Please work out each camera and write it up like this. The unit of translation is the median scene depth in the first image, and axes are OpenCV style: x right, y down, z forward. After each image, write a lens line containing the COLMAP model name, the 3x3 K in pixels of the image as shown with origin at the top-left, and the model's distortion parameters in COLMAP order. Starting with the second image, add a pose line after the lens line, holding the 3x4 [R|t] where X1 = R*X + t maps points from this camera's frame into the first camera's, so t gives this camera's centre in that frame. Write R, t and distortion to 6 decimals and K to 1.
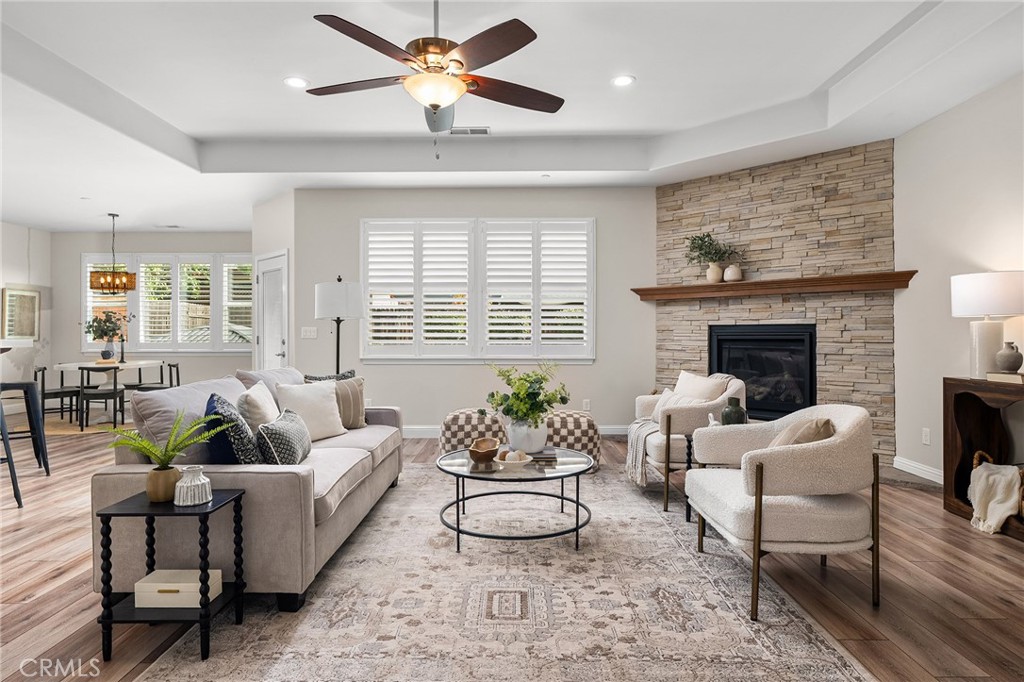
lens RADIAL K [[573.1, 0, 511.9], [0, 573.1, 338.6], [0, 0, 1]] dist [-0.000931, -0.000669]
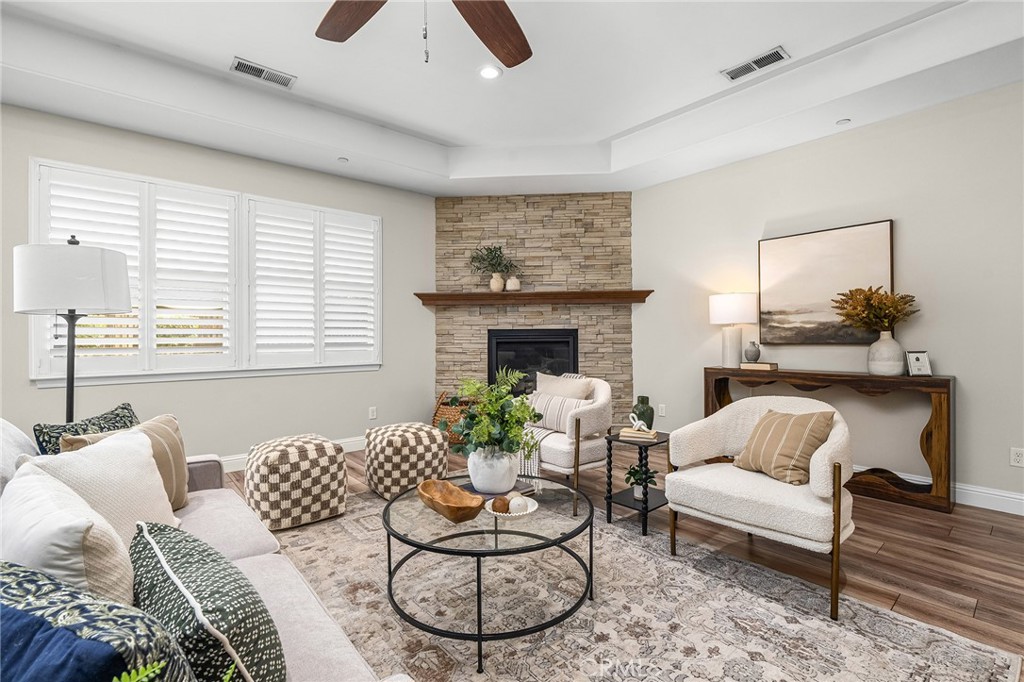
lens RADIAL K [[460.2, 0, 511.0], [0, 460.2, 338.0], [0, 0, 1]] dist [-0.005258, 0.000947]
pose [[0.757162, -0.005620, 0.653203, -0.235158], [0.011051, 0.999930, -0.004205, -0.003126], [-0.653134, 0.010402, 0.757171, 0.333439]]
